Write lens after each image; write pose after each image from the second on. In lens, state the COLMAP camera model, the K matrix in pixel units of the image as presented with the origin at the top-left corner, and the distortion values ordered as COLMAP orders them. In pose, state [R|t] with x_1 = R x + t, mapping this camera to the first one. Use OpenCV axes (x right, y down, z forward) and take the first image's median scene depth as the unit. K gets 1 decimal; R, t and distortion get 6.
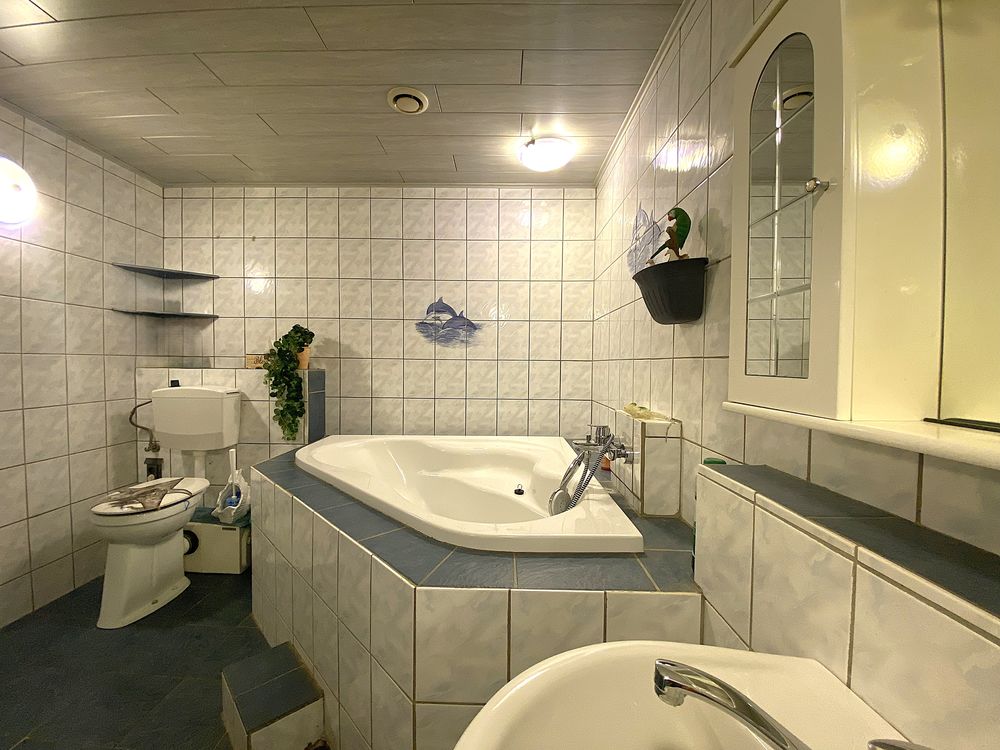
lens RADIAL K [[402.3, 0, 500.0], [0, 402.3, 375.0], [0, 0, 1]] dist [0.002021, -0.016087]
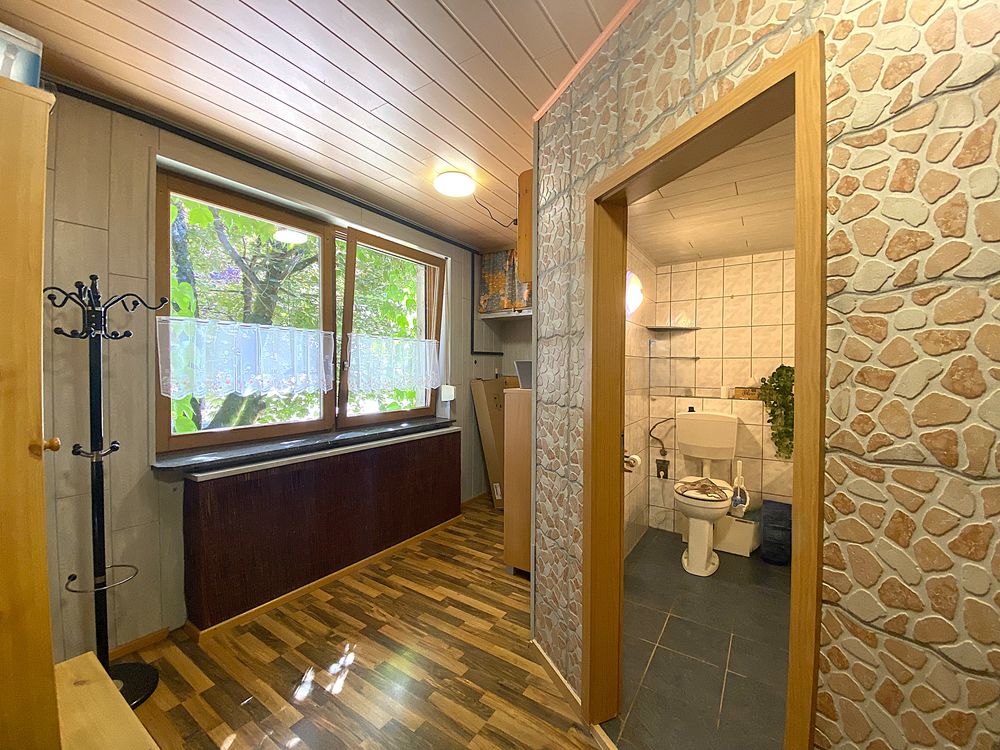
lens RADIAL K [[402.3, 0, 500.0], [0, 402.3, 375.0], [0, 0, 1]] dist [0.002021, -0.016087]
pose [[0.836230, 0.003250, -0.548369, -0.570845], [-0.013670, 0.999795, -0.014921, -0.064617], [0.548208, 0.019973, 0.836103, -0.520753]]
